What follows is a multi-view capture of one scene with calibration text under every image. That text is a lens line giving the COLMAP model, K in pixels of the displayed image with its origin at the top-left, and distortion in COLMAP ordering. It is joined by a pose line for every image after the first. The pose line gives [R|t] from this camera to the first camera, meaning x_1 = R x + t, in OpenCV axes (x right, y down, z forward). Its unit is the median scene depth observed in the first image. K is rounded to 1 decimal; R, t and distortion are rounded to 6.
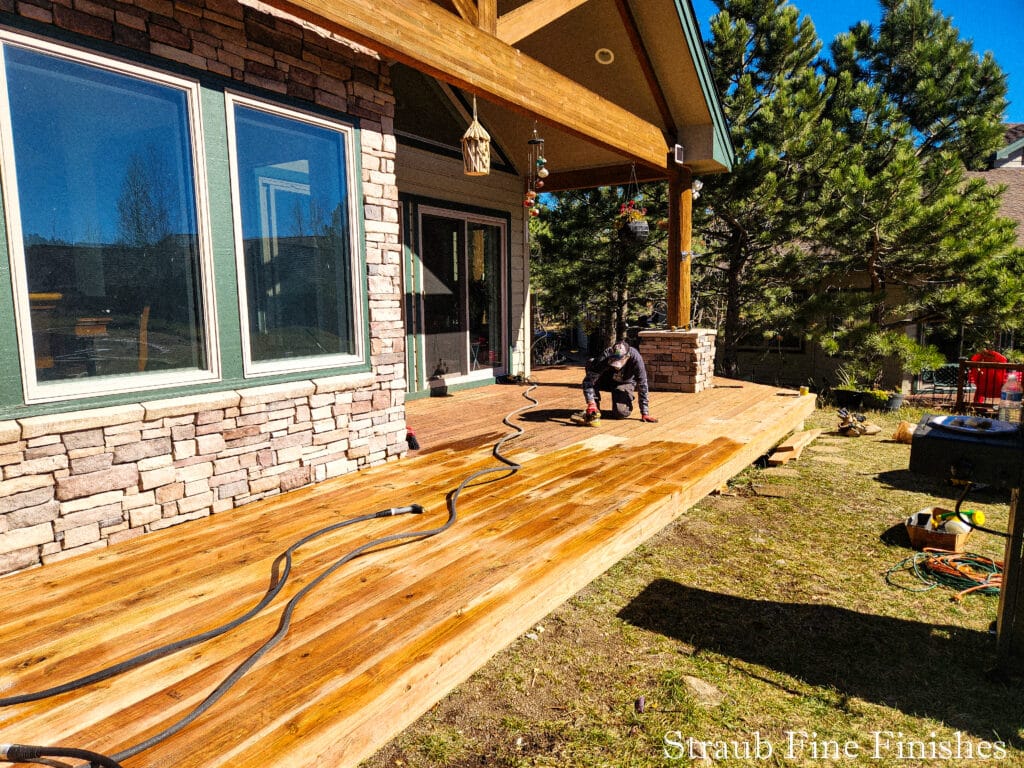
lens RADIAL K [[678.9, 0, 512.0], [0, 678.9, 384.0], [0, 0, 1]] dist [0.062967, -0.050708]
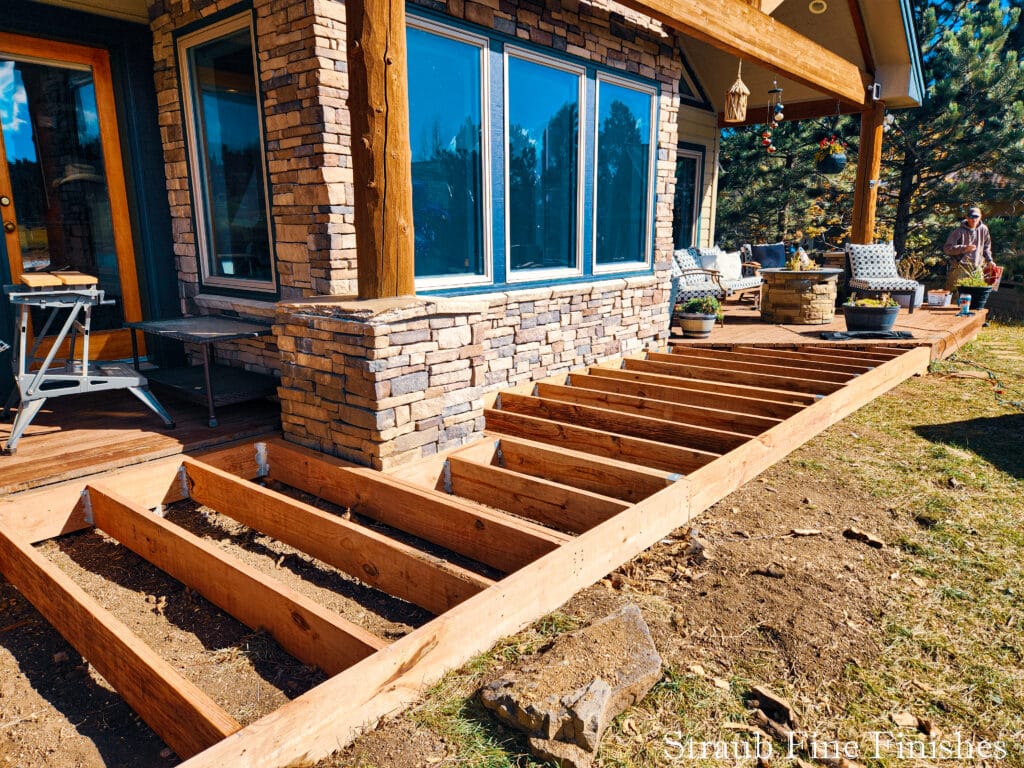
lens RADIAL K [[684.7, 0, 525.5], [0, 684.7, 377.3], [0, 0, 1]] dist [0.082247, -0.071954]
pose [[0.992062, 0.032933, -0.121358, -0.295521], [-0.022083, 0.995725, 0.089687, 0.069292], [0.123793, -0.086295, 0.988549, -0.418838]]
